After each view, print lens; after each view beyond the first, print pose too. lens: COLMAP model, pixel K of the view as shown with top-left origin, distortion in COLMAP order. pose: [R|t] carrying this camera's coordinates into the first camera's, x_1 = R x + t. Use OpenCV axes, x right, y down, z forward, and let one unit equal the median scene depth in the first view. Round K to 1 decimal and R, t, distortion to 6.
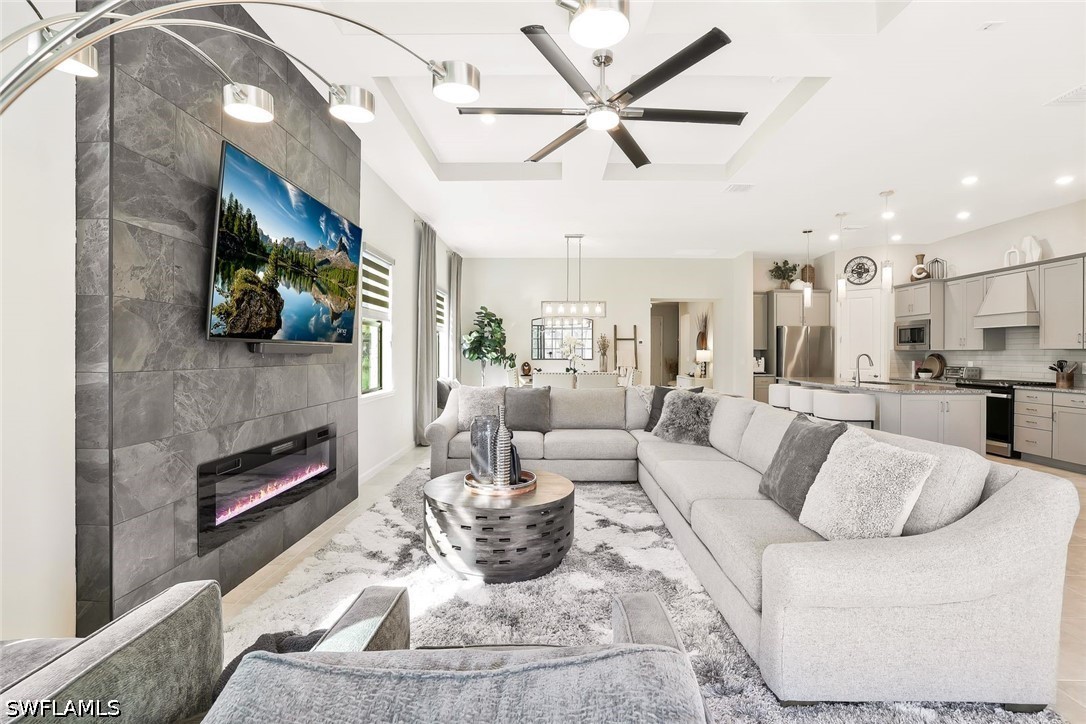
lens RADIAL K [[495.2, 0, 542.6], [0, 495.2, 356.2], [0, 0, 1]] dist [-0.013566, 0.001372]
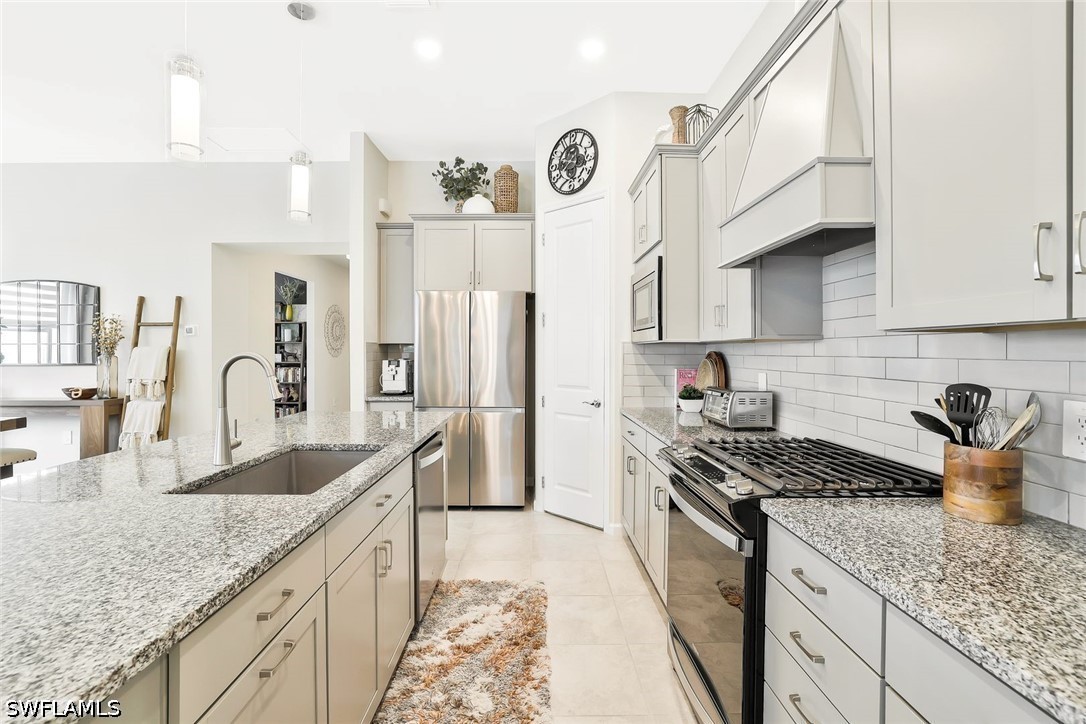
lens RADIAL K [[495.2, 0, 548.8], [0, 495.2, 358.8], [0, 0, 1]] dist [-0.013566, 0.001372]
pose [[0.999919, -0.006010, 0.011180, 0.622257], [0.005858, 0.999891, 0.013581, -0.004183], [-0.011260, -0.013514, 0.999845, 0.560159]]
